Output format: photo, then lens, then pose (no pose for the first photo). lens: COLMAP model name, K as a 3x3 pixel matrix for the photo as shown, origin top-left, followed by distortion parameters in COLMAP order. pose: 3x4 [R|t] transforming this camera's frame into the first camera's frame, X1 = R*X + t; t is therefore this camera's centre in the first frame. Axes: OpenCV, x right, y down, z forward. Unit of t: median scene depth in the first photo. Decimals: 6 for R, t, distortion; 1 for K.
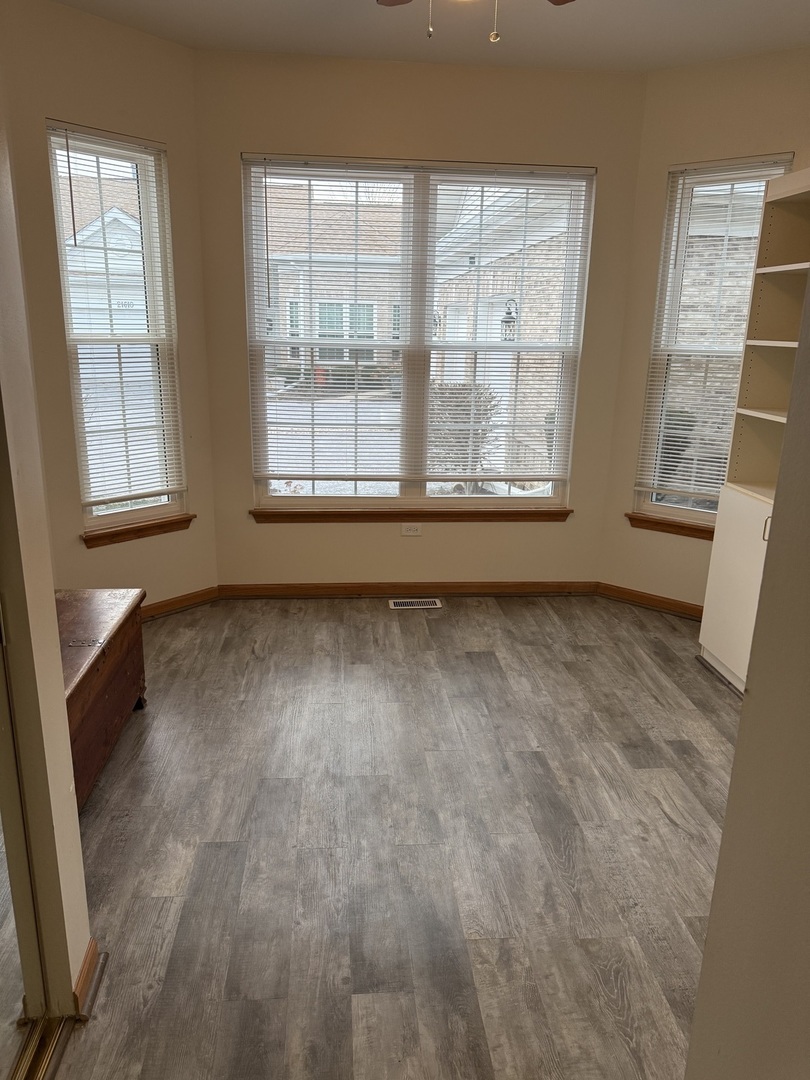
lens RADIAL K [[770.4, 0, 405.0], [0, 770.4, 540.0], [0, 0, 1]] dist [0.008438, -0.004439]
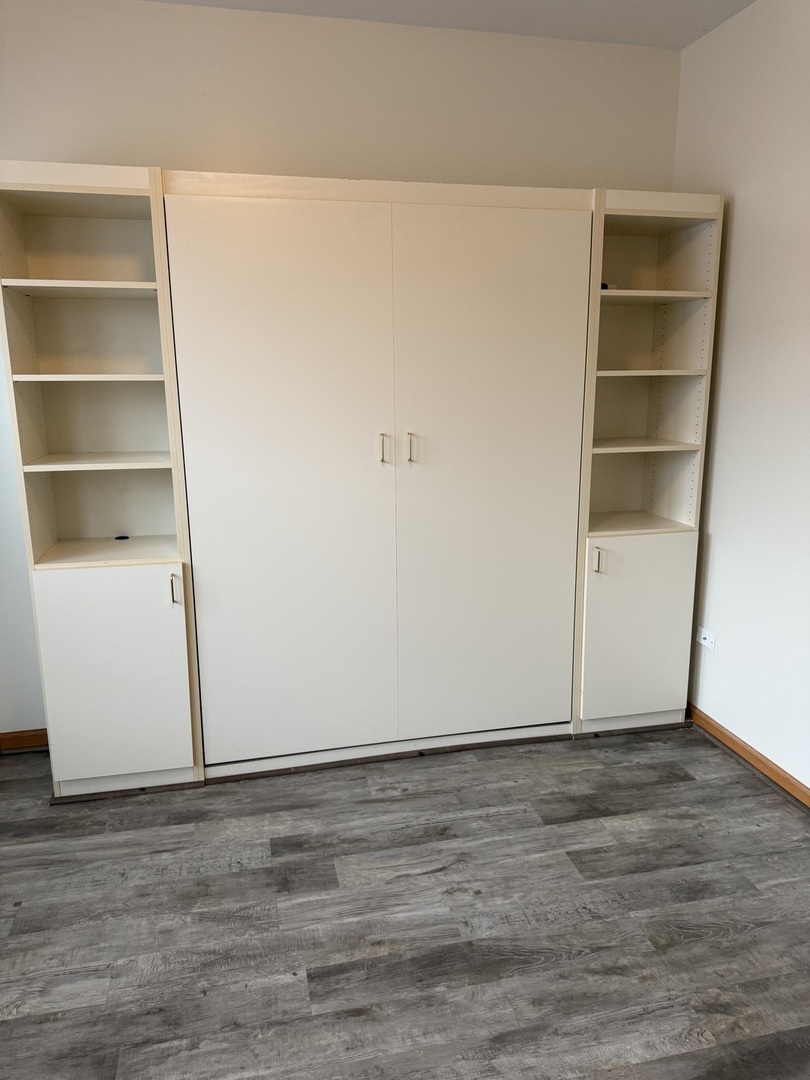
lens RADIAL K [[770.4, 0, 405.0], [0, 770.4, 540.0], [0, 0, 1]] dist [0.008438, -0.004439]
pose [[-0.135489, -0.240284, 0.961200, -0.415753], [0.264073, 0.926295, 0.268782, -0.250480], [-0.954939, 0.290244, -0.062050, 0.871623]]
